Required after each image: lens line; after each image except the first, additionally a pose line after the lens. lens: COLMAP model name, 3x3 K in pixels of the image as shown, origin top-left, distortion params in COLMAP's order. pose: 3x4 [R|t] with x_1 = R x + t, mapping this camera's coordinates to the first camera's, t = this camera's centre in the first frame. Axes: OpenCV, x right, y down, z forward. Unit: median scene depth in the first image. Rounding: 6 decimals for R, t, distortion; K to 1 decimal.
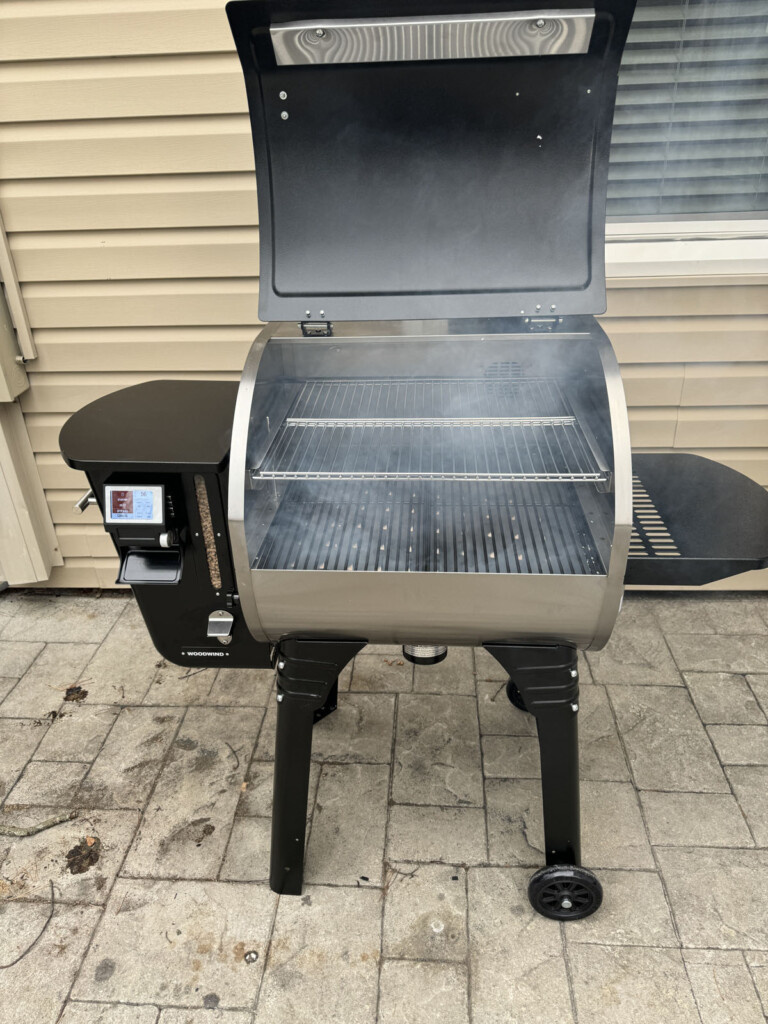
lens RADIAL K [[717.1, 0, 384.0], [0, 717.1, 521.3], [0, 0, 1]] dist [-0.001037, -0.014326]
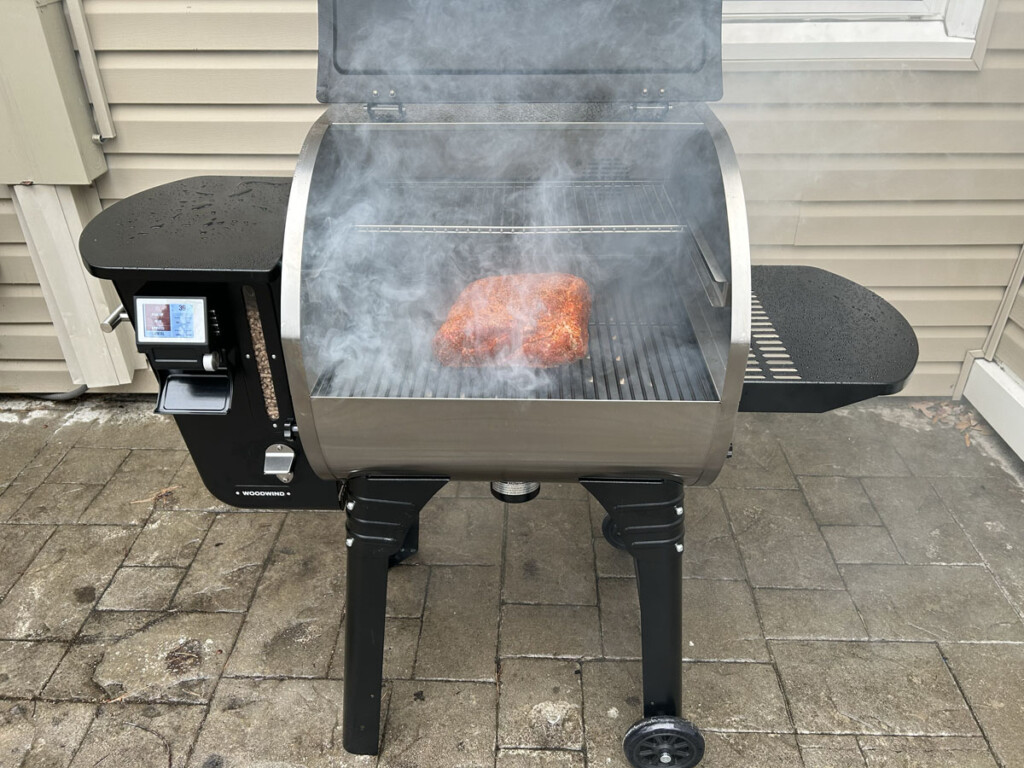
lens RADIAL K [[763.8, 0, 509.4], [0, 763.8, 394.3], [0, 0, 1]] dist [0.022290, -0.037377]
pose [[0.998966, 0.003049, 0.045368, -0.029507], [-0.005590, 0.998415, 0.055995, 0.051463], [-0.045125, -0.056190, 0.997400, -0.024620]]
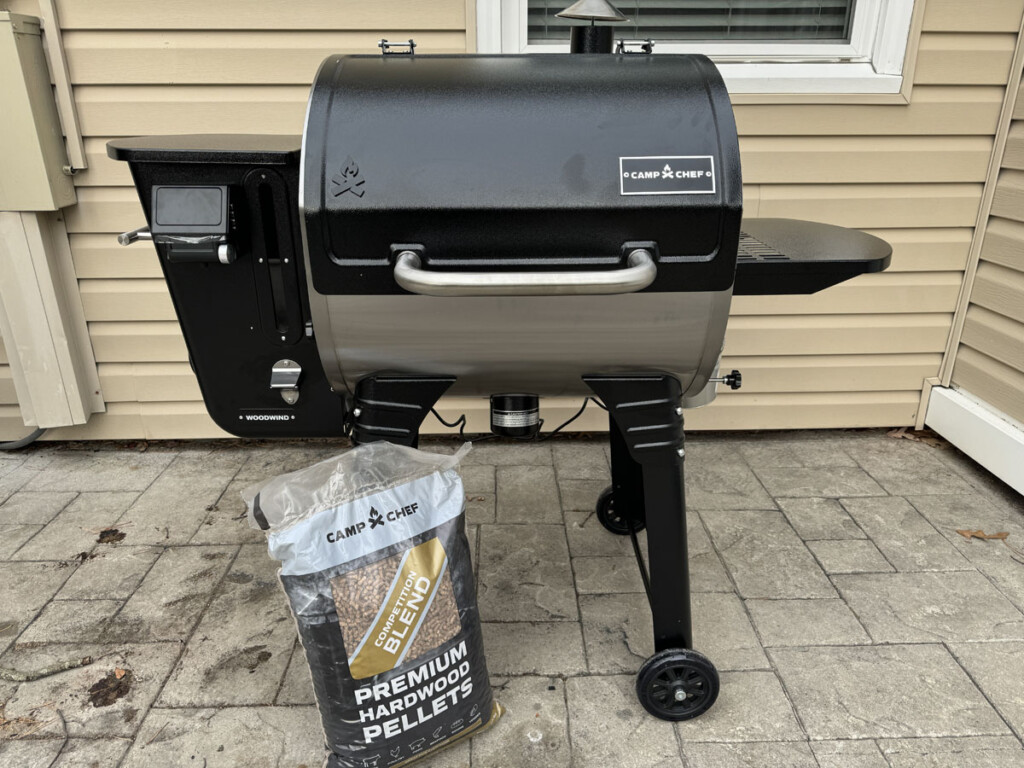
lens RADIAL K [[717.1, 0, 513.8], [0, 717.1, 393.5], [0, 0, 1]] dist [-0.001037, -0.014326]
pose [[0.995643, -0.005565, 0.093085, -0.024173], [0.017229, 0.992011, -0.124968, 0.224914], [-0.091646, 0.126027, 0.987784, 0.081931]]
